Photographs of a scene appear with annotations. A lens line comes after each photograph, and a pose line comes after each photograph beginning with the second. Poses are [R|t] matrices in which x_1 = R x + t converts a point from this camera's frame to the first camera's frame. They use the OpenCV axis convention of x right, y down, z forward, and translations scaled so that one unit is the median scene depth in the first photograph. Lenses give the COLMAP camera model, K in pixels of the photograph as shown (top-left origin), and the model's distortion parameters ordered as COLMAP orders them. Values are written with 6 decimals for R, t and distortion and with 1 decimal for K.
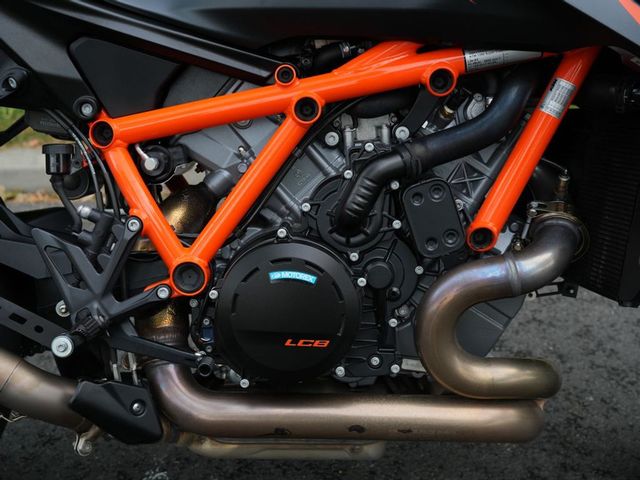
lens RADIAL K [[982.6, 0, 320.5], [0, 982.6, 242.4], [0, 0, 1]] dist [0.061422, 0.000000]
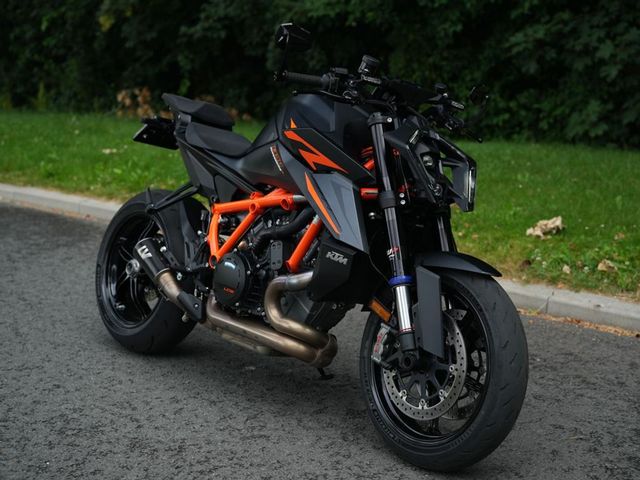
lens RADIAL K [[982.6, 0, 321.4], [0, 982.6, 243.1], [0, 0, 1]] dist [0.061422, 0.000000]
pose [[0.692920, 0.156066, -0.703921, 2.023480], [-0.284498, 0.956259, -0.068041, 0.089012], [0.662512, 0.247411, 0.707011, -0.768586]]
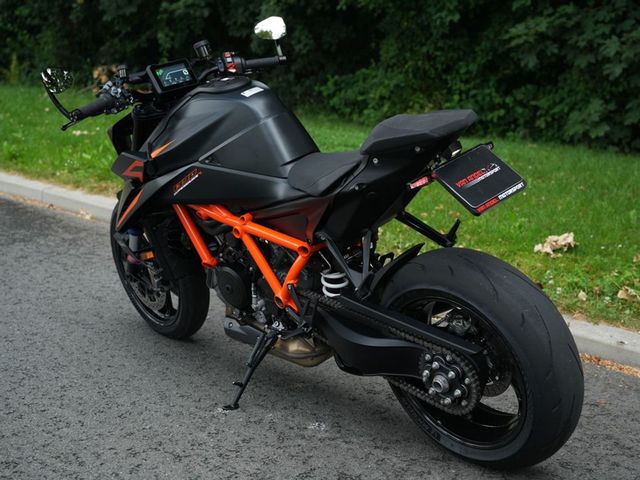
lens RADIAL K [[982.6, 0, 322.5], [0, 982.6, 238.0], [0, 0, 1]] dist [0.061422, 0.000000]
pose [[0.704274, 0.191606, -0.683582, 1.657593], [-0.319172, 0.945547, -0.063800, -0.031942], [0.634135, 0.263113, 0.727080, -0.505762]]
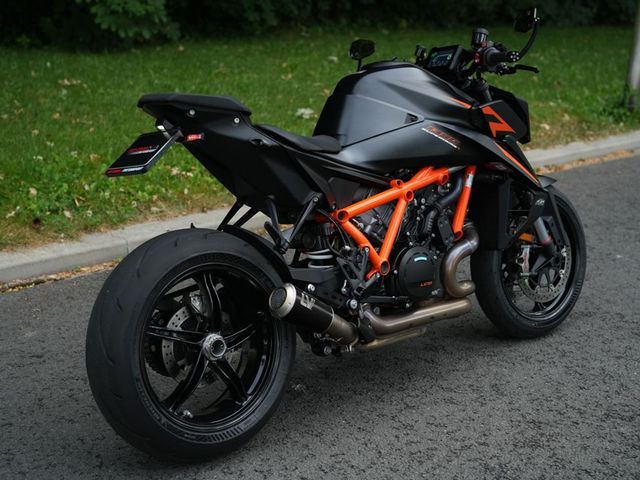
lens RADIAL K [[982.6, 0, 322.5], [0, 982.6, 235.5], [0, 0, 1]] dist [0.061422, 0.000000]
pose [[0.738583, -0.144290, 0.658540, -1.884512], [0.200371, 0.979668, -0.010075, -0.049948], [-0.643697, 0.139394, 0.752478, -0.784251]]
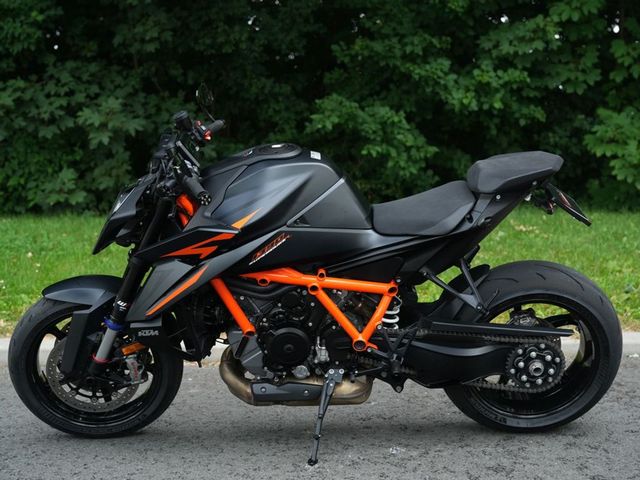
lens RADIAL K [[982.6, 0, 323.6], [0, 982.6, 240.4], [0, 0, 1]] dist [0.061422, 0.000000]
pose [[0.999937, 0.002689, 0.010922, -0.218676], [0.000291, 0.964490, -0.264118, 0.429431], [-0.011245, 0.264104, 0.964429, -1.374488]]
